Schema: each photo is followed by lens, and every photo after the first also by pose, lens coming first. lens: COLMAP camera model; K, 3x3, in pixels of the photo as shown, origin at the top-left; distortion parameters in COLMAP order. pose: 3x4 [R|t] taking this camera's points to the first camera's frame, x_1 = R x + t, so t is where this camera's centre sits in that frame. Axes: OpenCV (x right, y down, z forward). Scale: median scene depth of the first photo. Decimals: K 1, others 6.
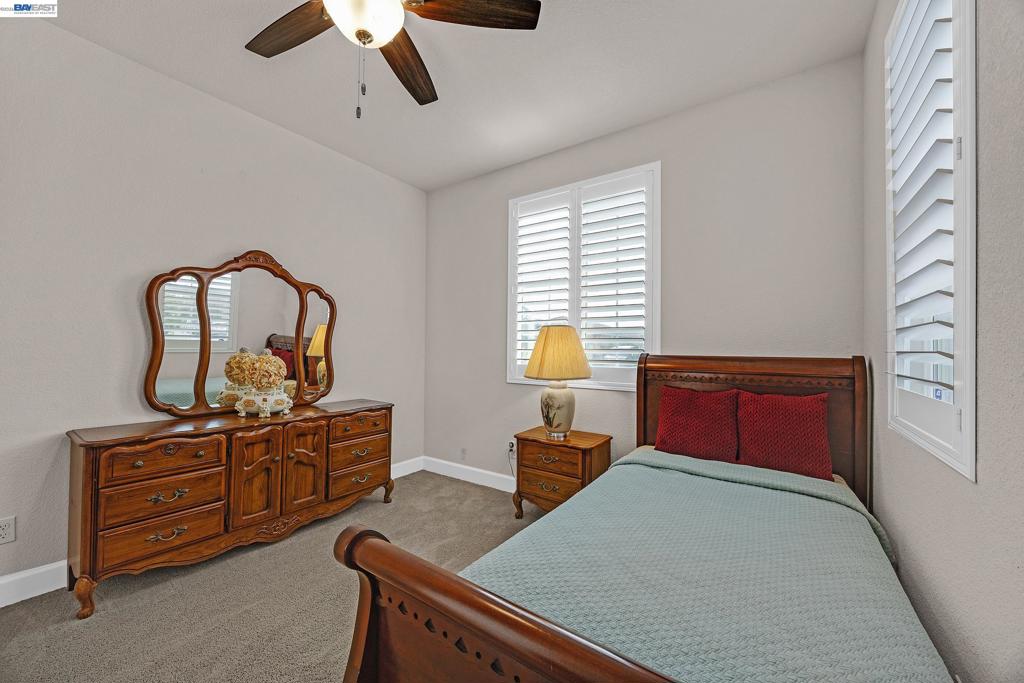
lens RADIAL K [[386.8, 0, 512.0], [0, 386.8, 341.5], [0, 0, 1]] dist [-0.001590, -0.000172]
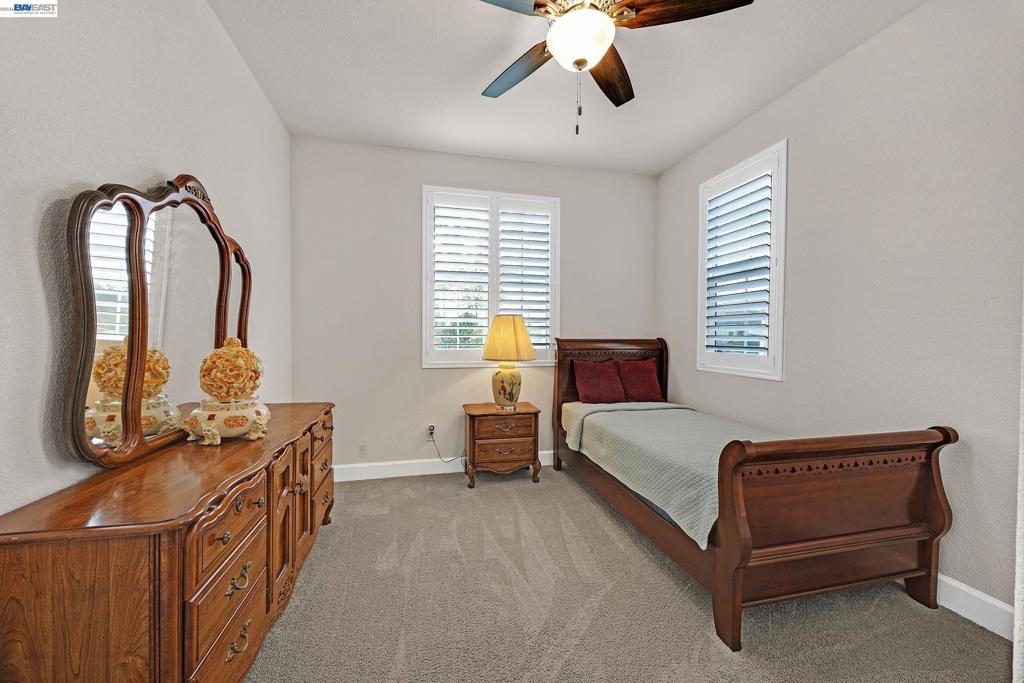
lens RADIAL K [[384.4, 0, 512.0], [0, 384.4, 341.5], [0, 0, 1]] dist [0.001375, 0.000083]
pose [[0.662431, -0.017990, 0.748907, -0.767714], [-0.013187, 0.999277, 0.035668, -0.003632], [-0.749007, -0.033503, 0.661715, 0.206799]]
